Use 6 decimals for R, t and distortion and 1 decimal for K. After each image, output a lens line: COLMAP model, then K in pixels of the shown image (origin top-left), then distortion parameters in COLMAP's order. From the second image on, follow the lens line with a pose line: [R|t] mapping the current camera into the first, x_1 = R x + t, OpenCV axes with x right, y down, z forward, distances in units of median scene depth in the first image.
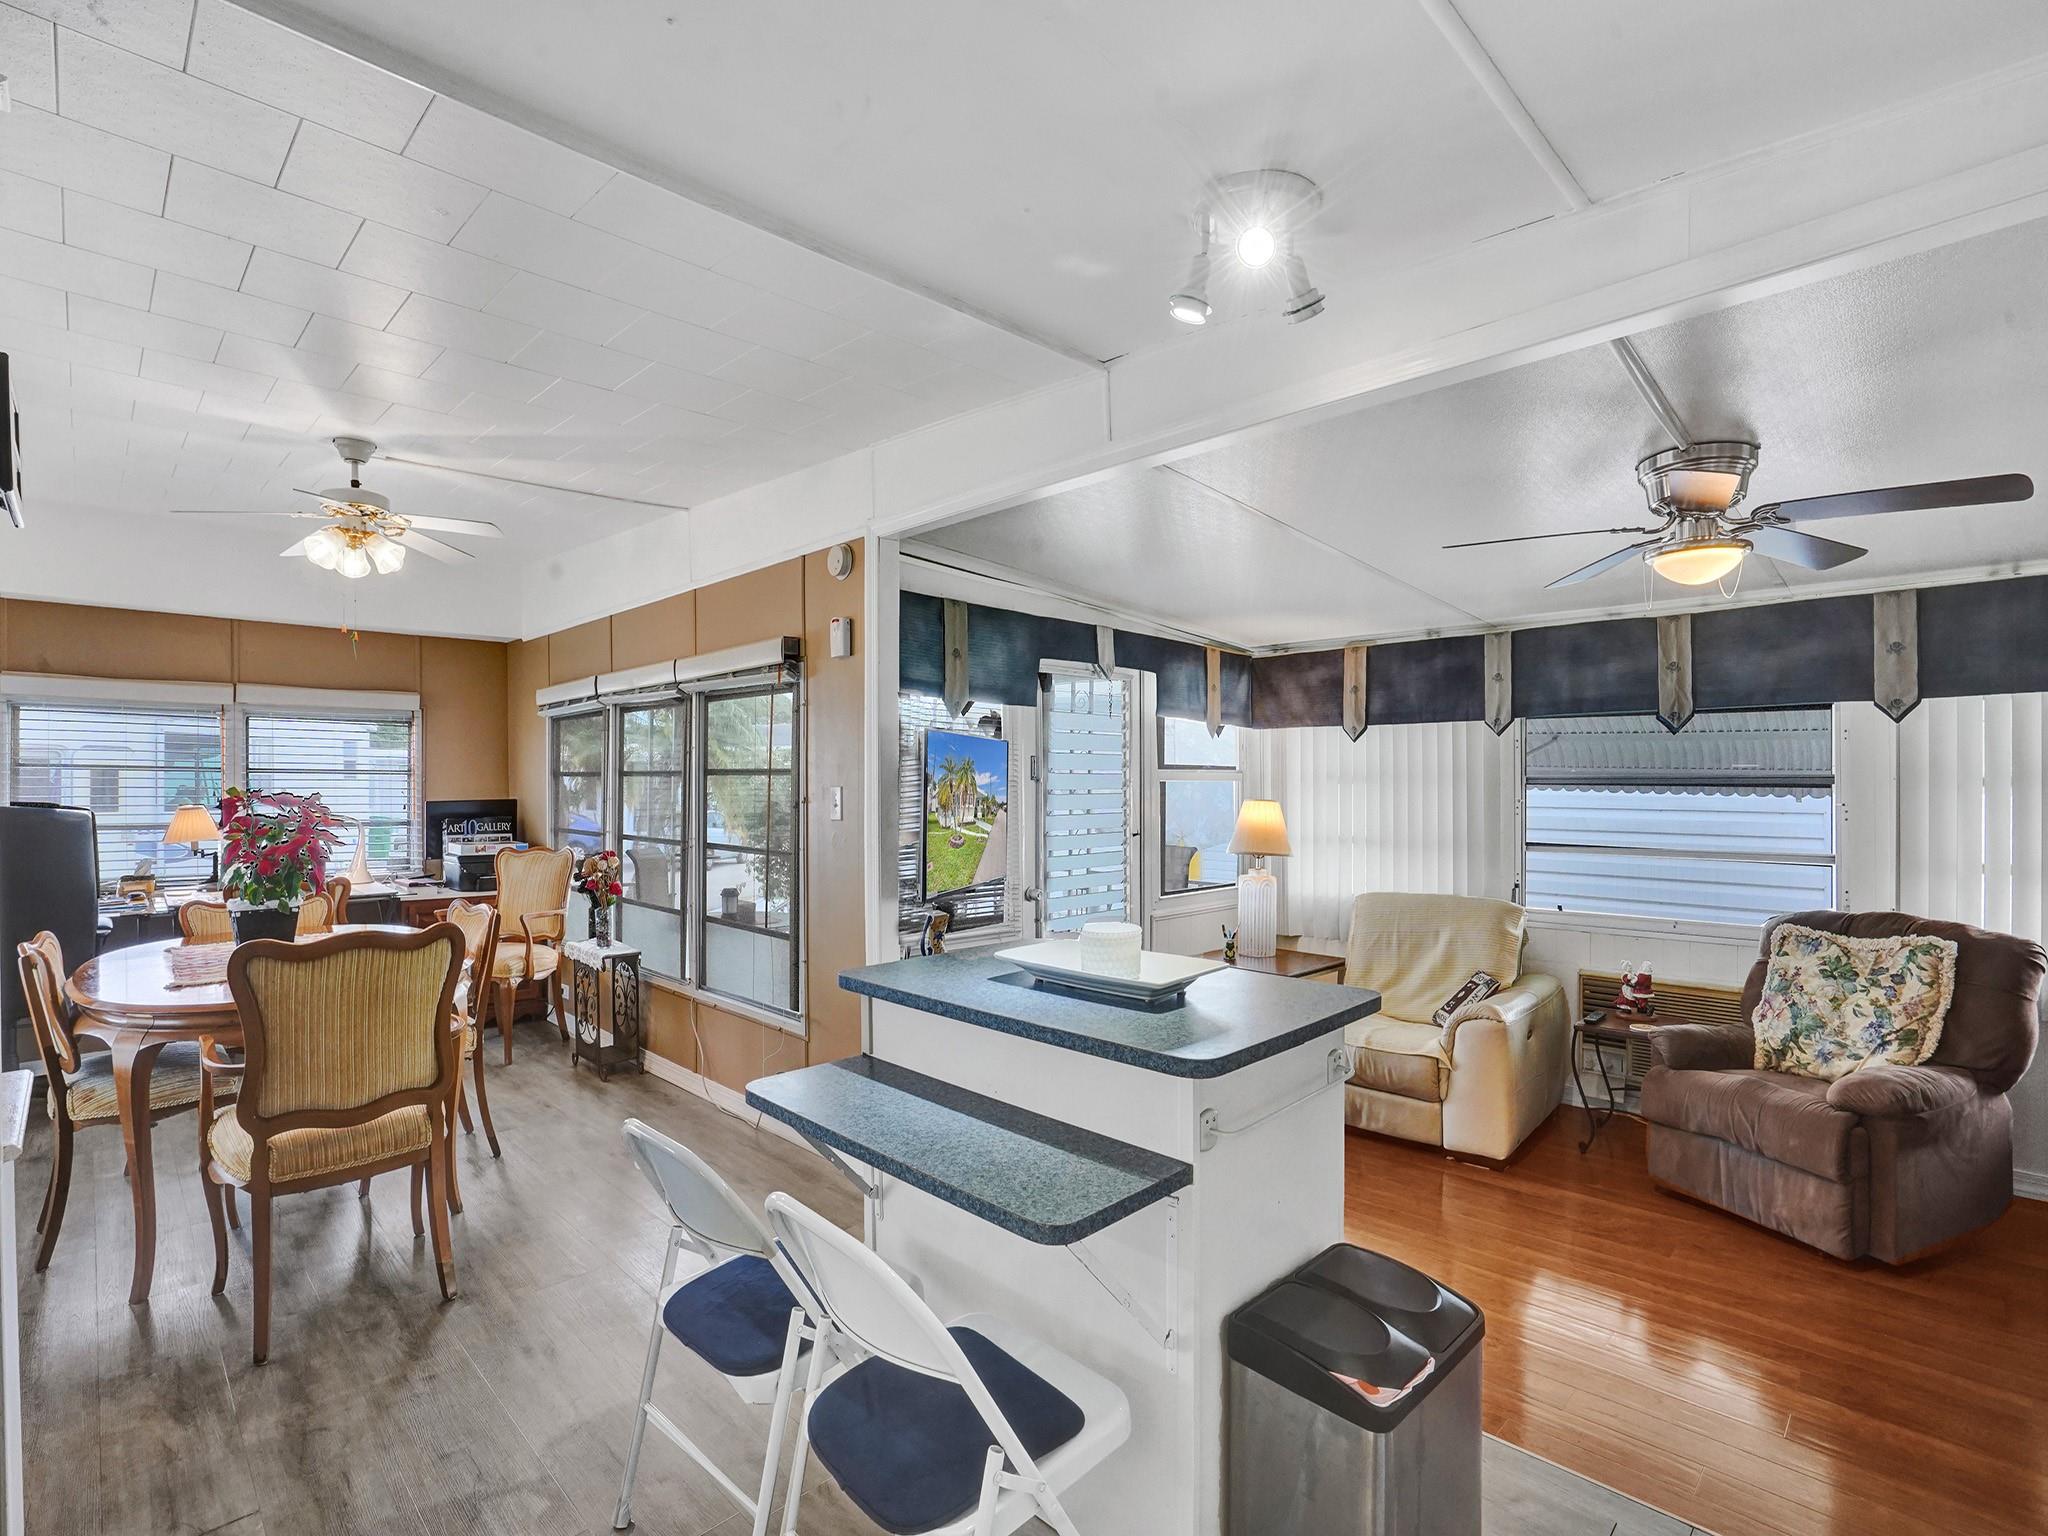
lens RADIAL K [[954.2, 0, 1002.7], [0, 954.2, 777.4], [0, 0, 1]] dist [-0.053196, 0.016158]
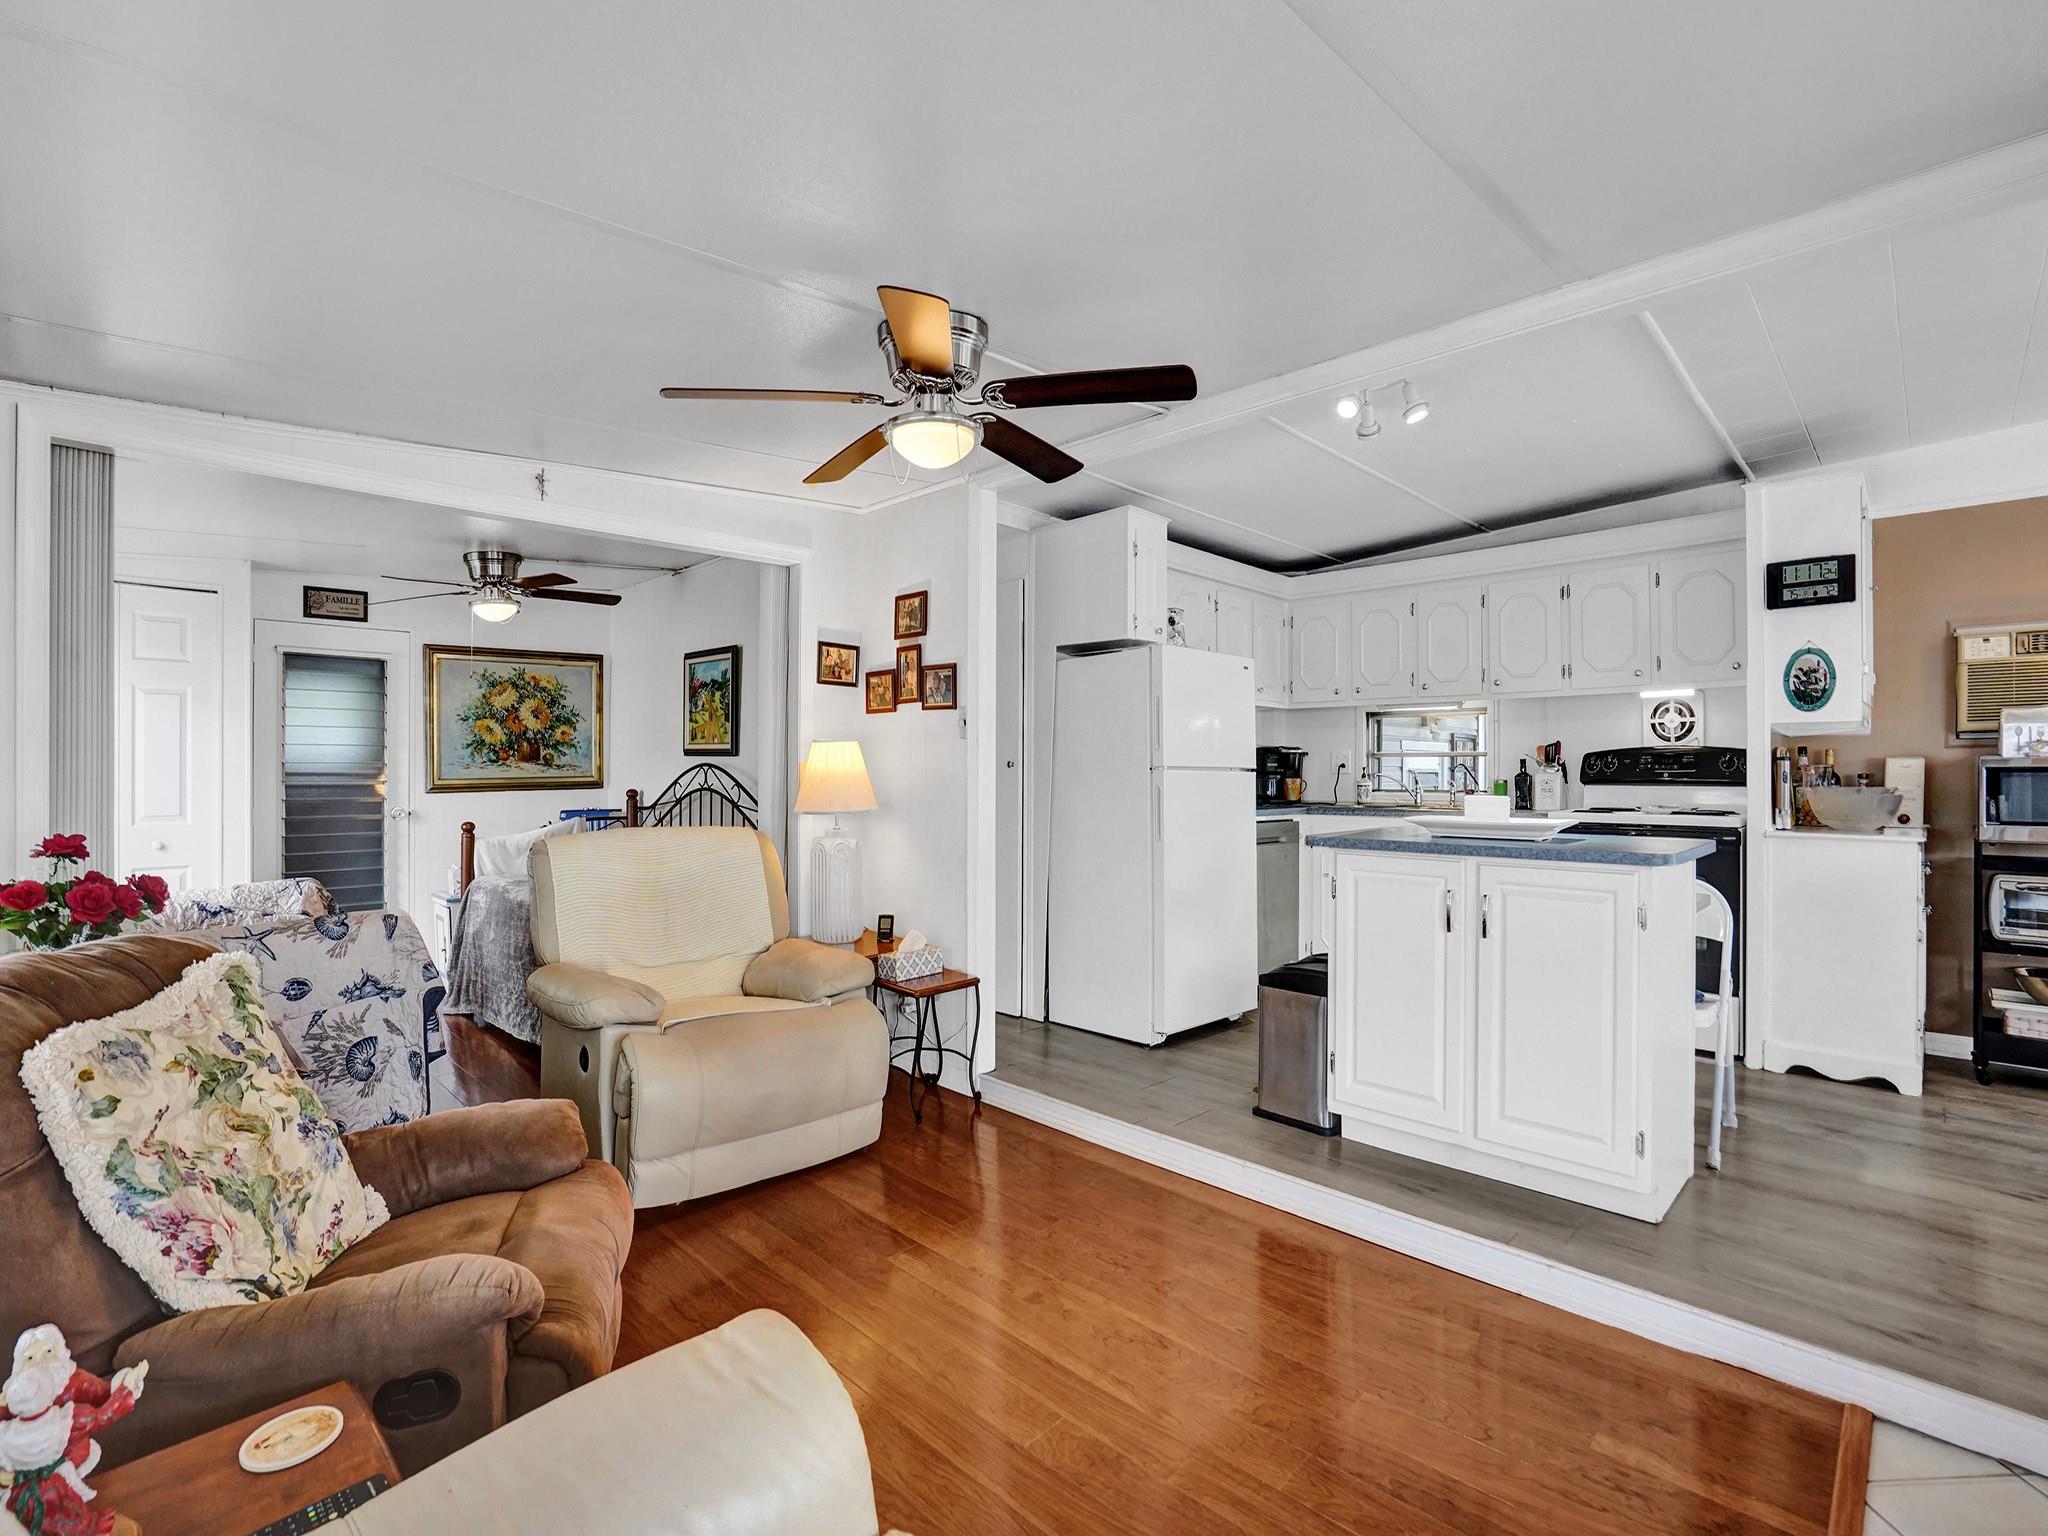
lens RADIAL K [[954.2, 0, 1005.8], [0, 954.2, 763.8], [0, 0, 1]] dist [-0.053196, 0.016158]
pose [[-0.999907, 0.007874, 0.011158, 0.416012], [0.007843, 0.999965, -0.002864, 0.051129], [-0.011180, -0.002777, -0.999934, 1.177108]]
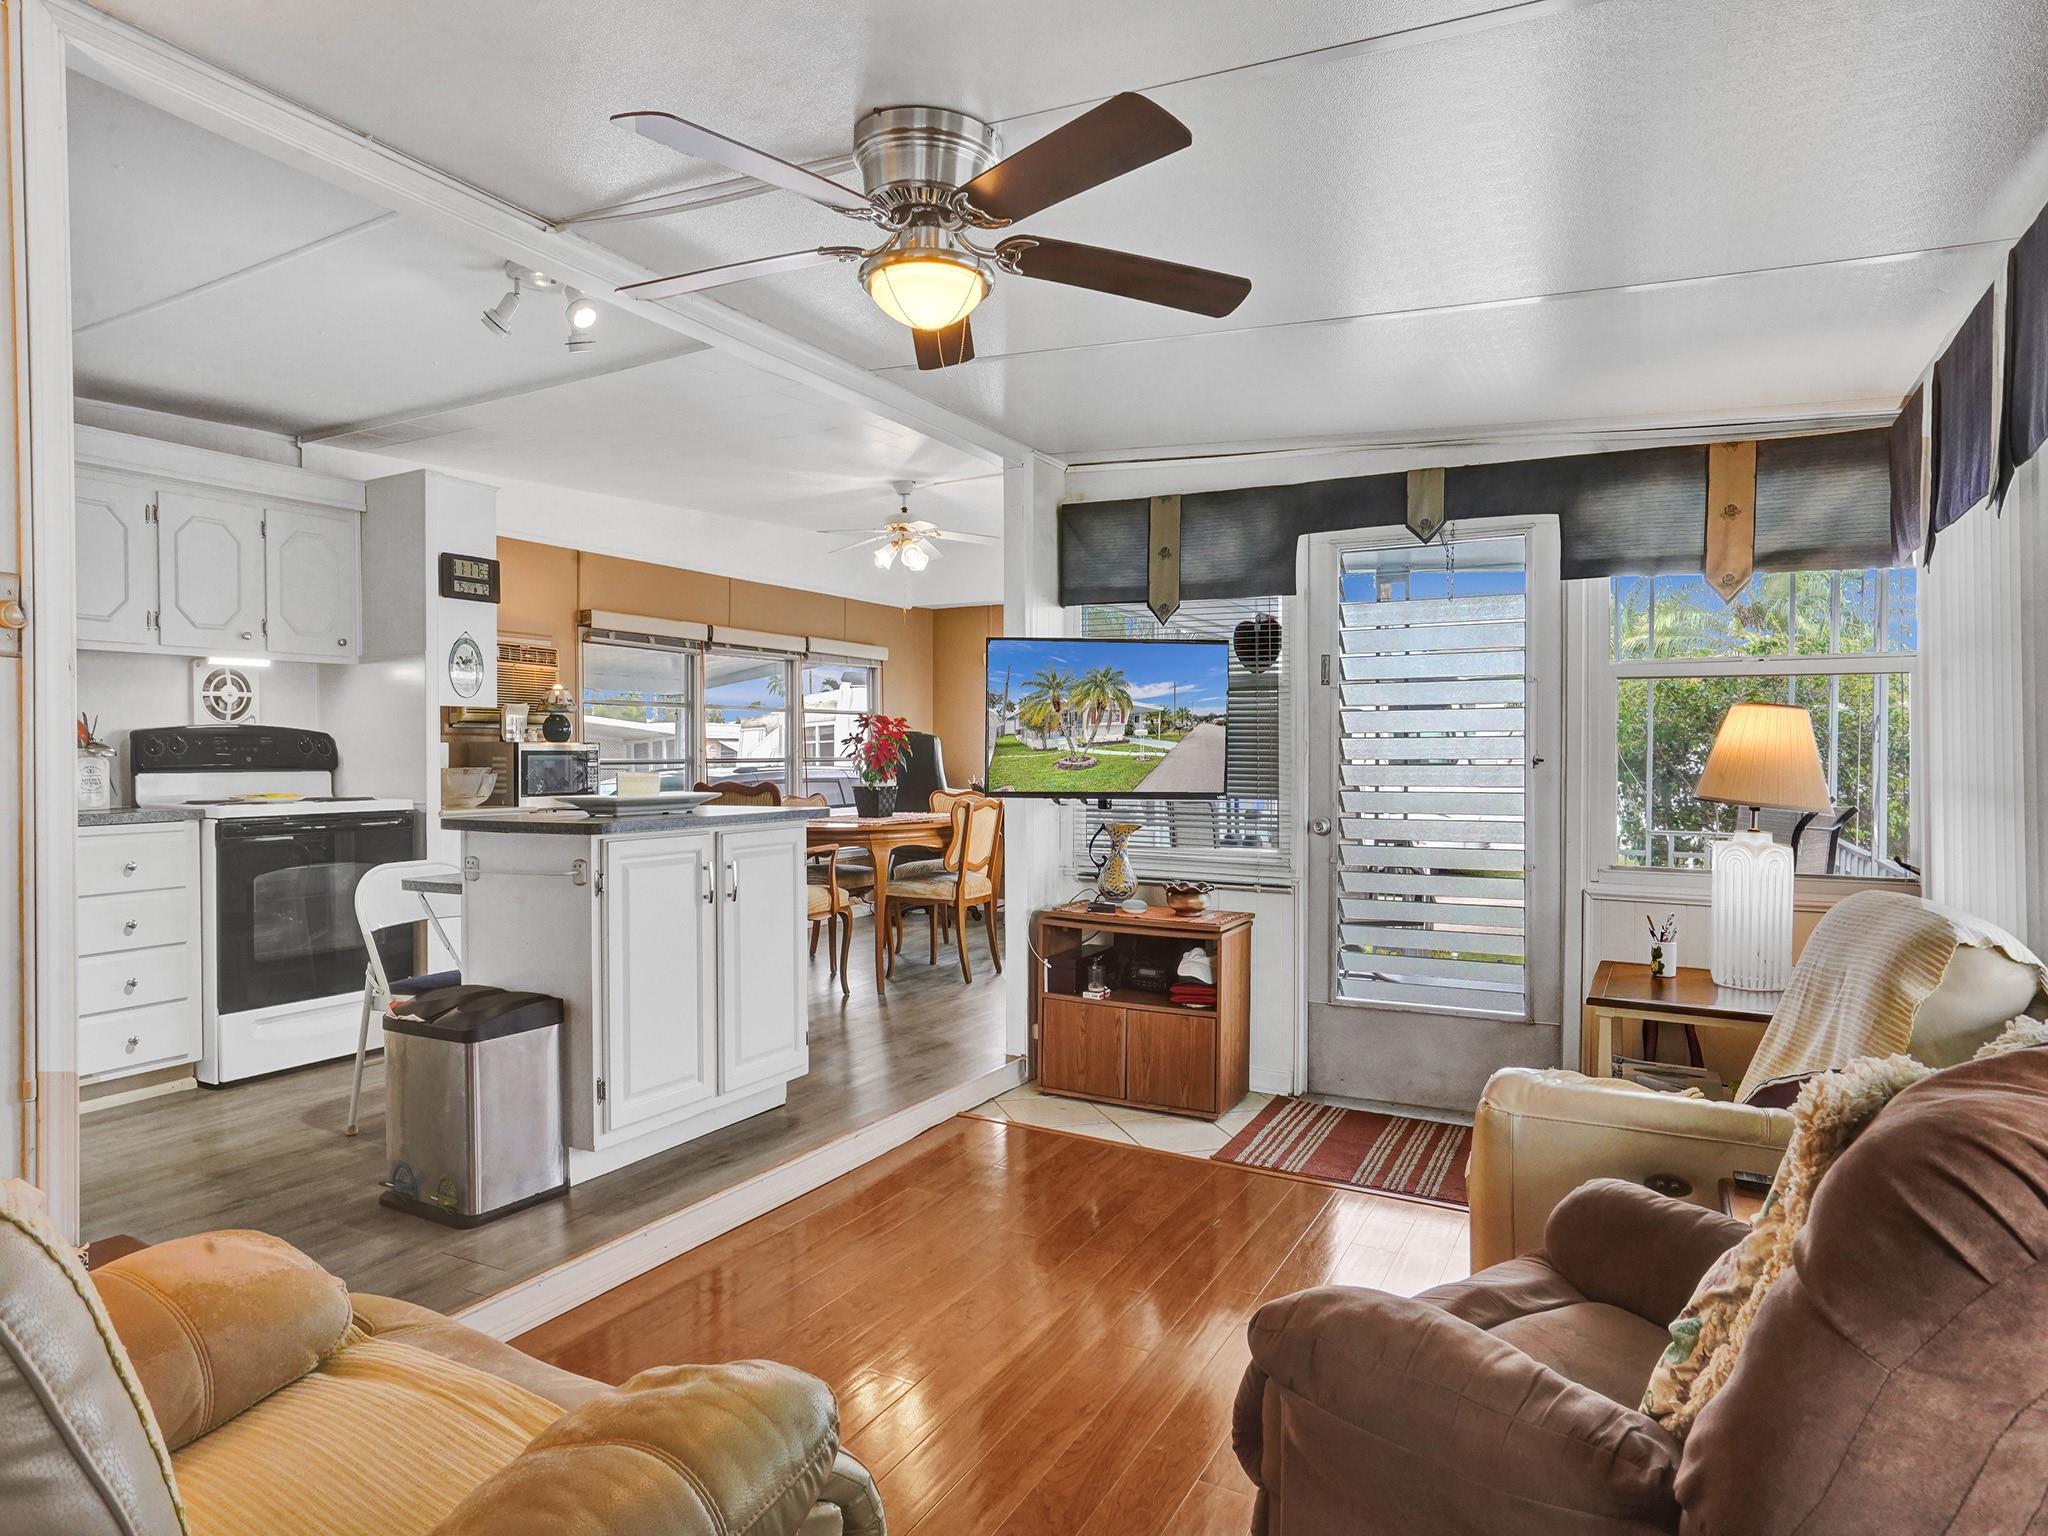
lens RADIAL K [[1186.3, 0, 1034.9], [0, 1186.3, 777.3], [0, 0, 1]] dist [-0.038431, 0.004276]
pose [[0.291899, 0.020379, -0.956232, 0.975211], [0.002511, 0.999753, 0.022073, 0.061247], [0.956446, -0.008844, 0.291776, 0.502160]]
